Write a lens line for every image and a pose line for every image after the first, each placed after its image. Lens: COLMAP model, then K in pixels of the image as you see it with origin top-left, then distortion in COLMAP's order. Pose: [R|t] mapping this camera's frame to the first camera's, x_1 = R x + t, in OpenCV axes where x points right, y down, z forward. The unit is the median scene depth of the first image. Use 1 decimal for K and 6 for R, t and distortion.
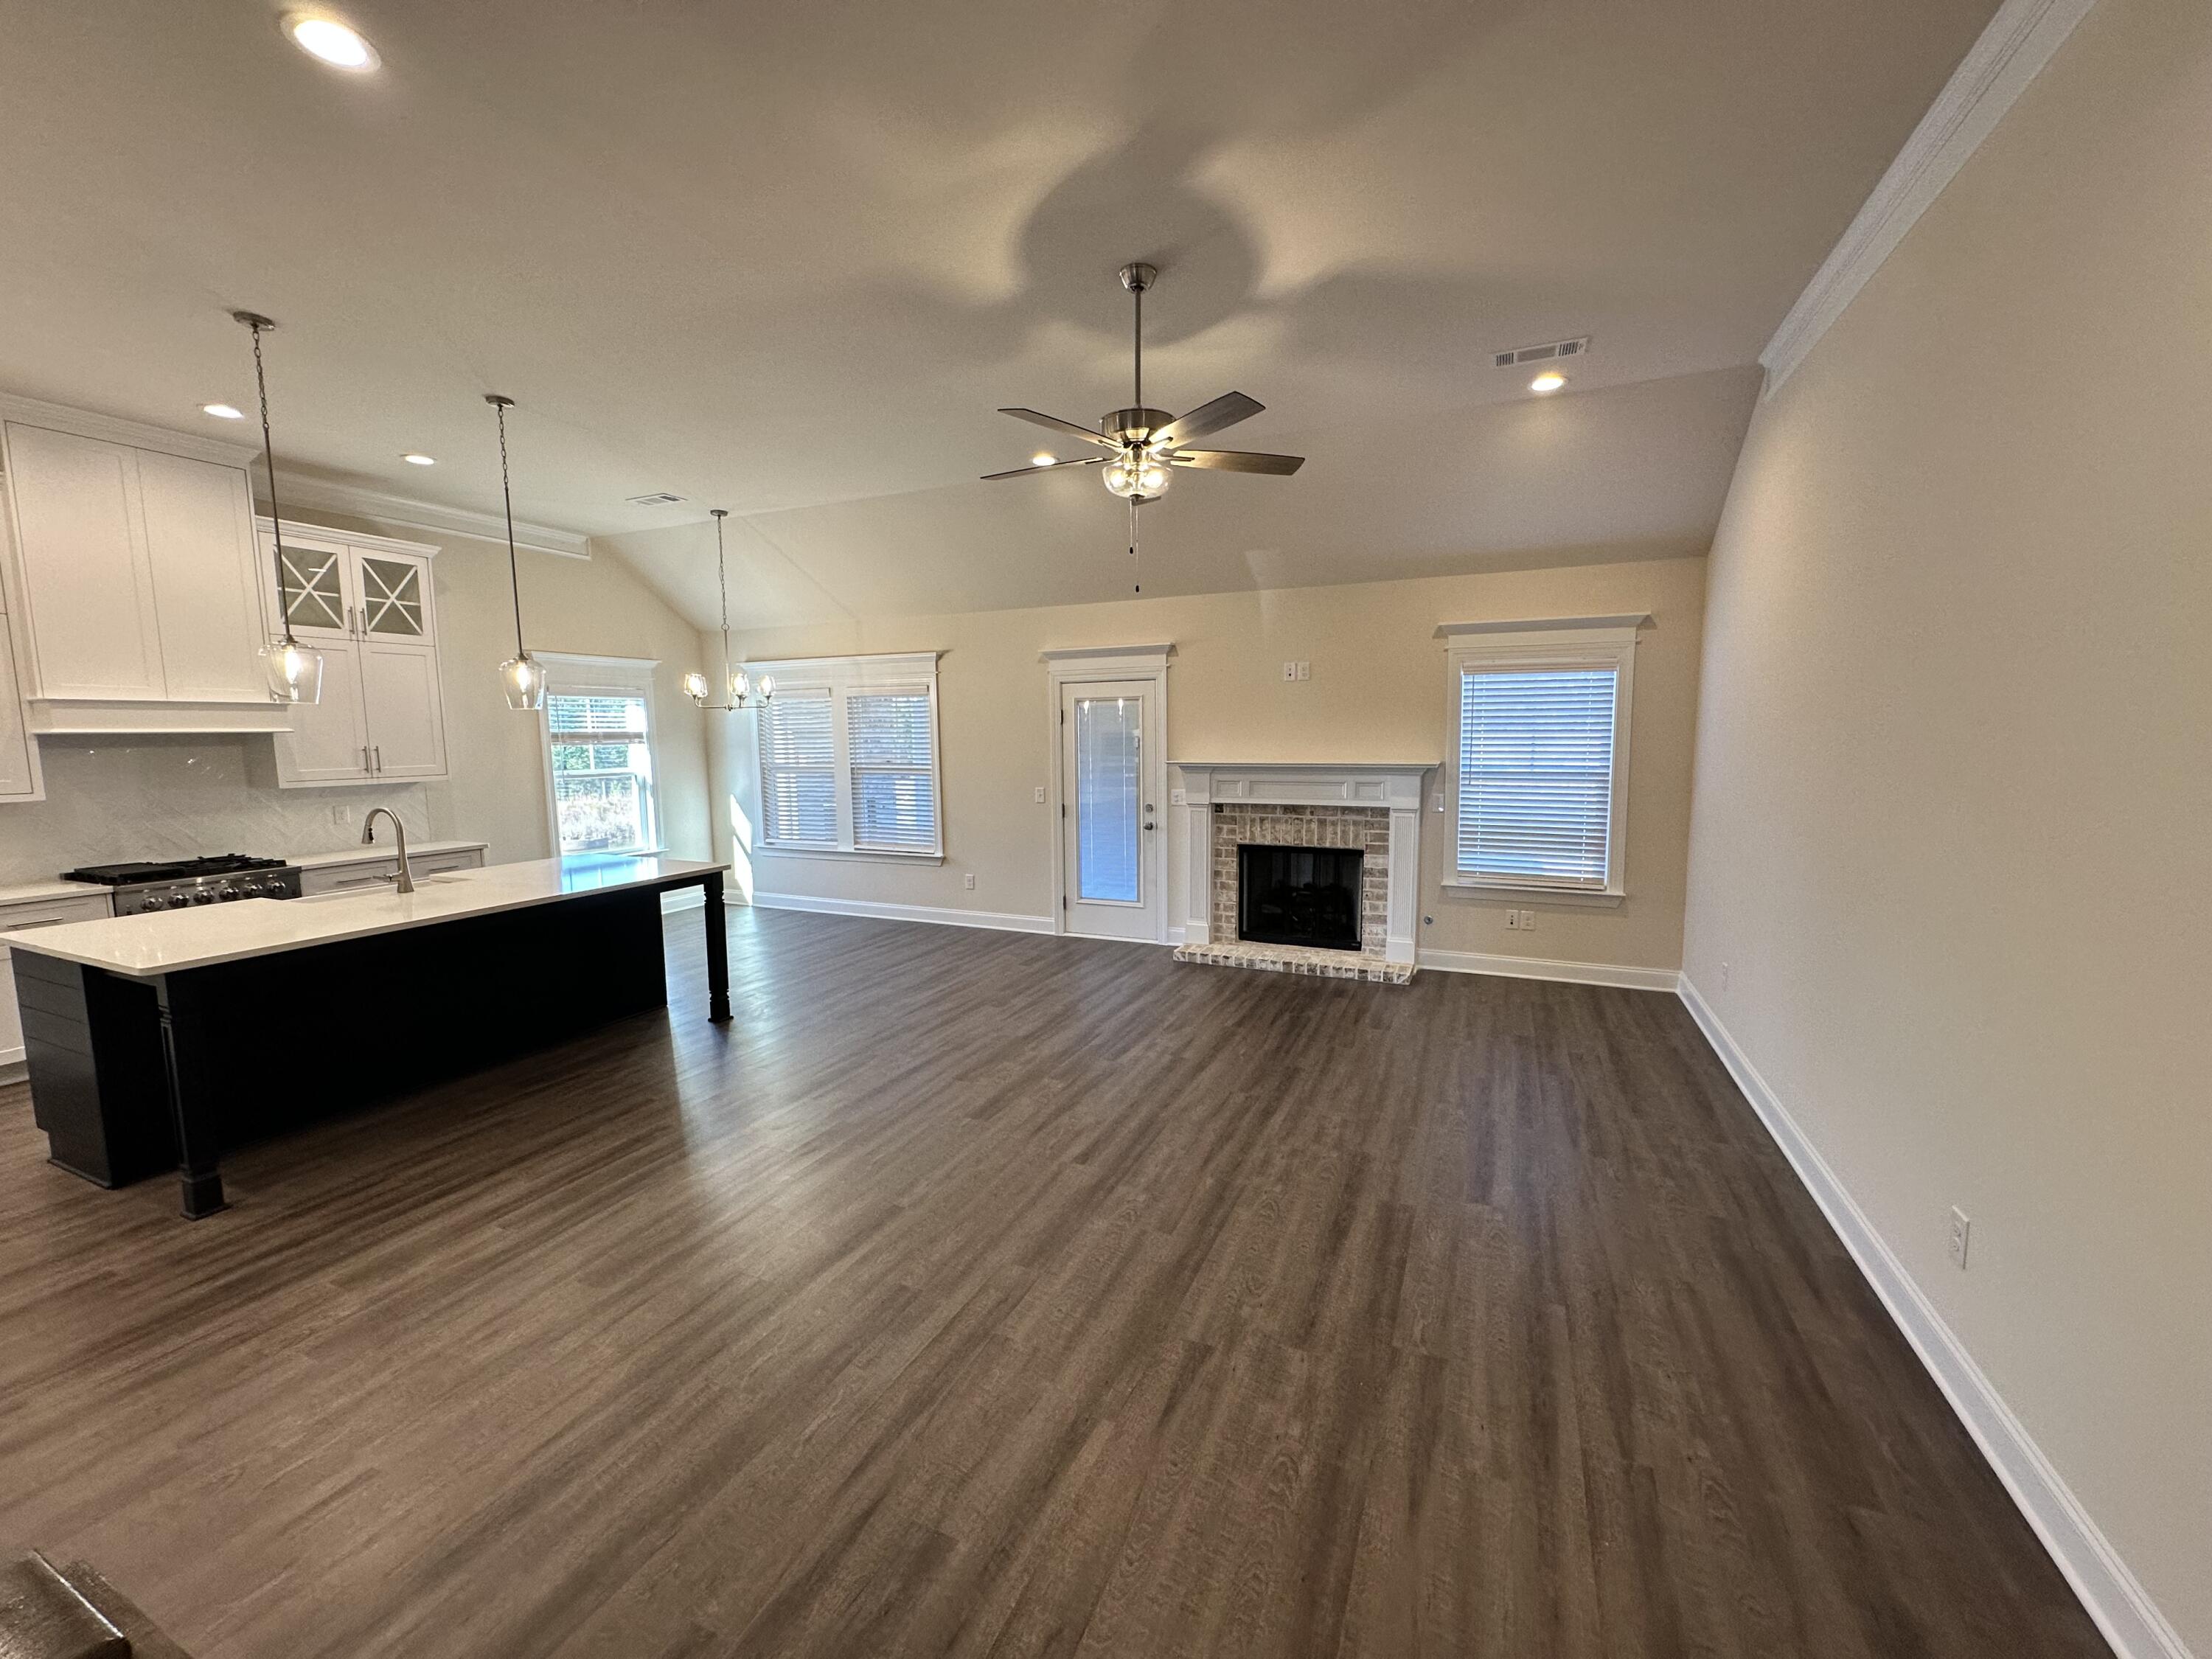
lens RADIAL K [[880.1, 0, 1105.9], [0, 880.1, 827.3], [0, 0, 1]] dist [-0.002270, 0.000199]
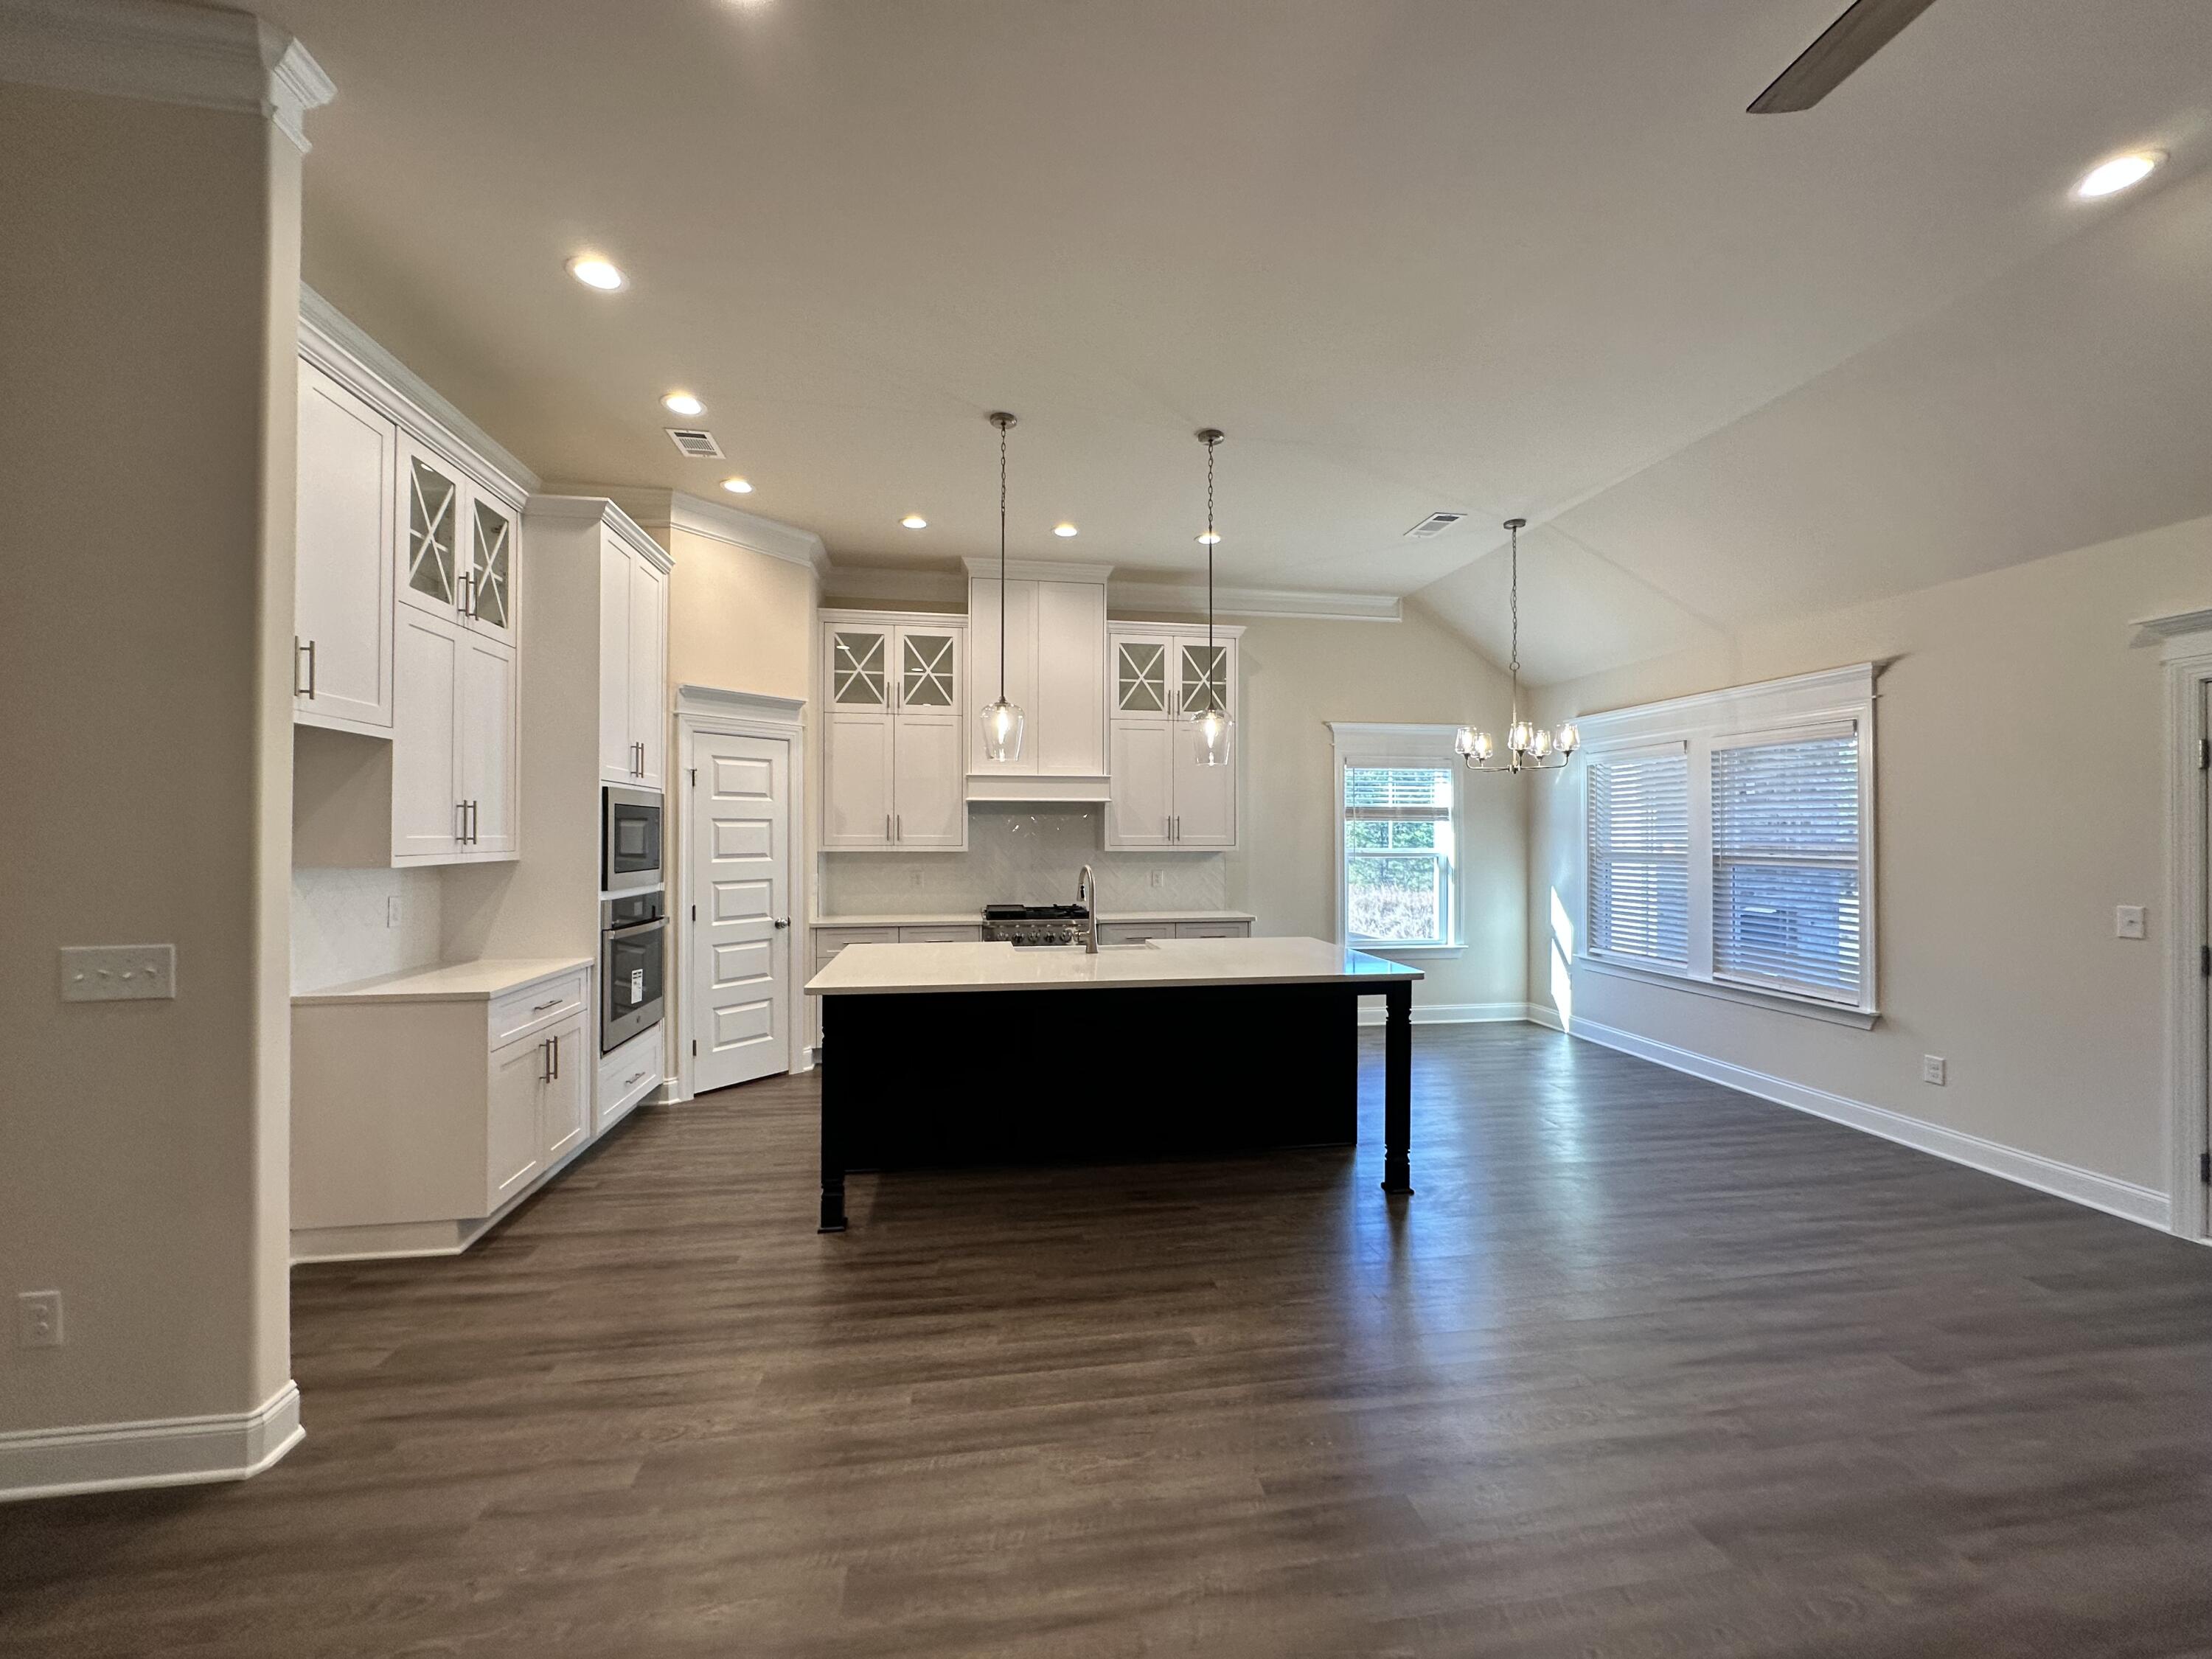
lens RADIAL K [[880.1, 0, 1107.4], [0, 880.1, 827.8], [0, 0, 1]] dist [-0.002270, 0.000199]
pose [[0.546871, 0.004867, -0.837203, 0.024063], [-0.098266, 0.993444, -0.058413, -0.006520], [0.831430, 0.114213, 0.543764, 0.345738]]
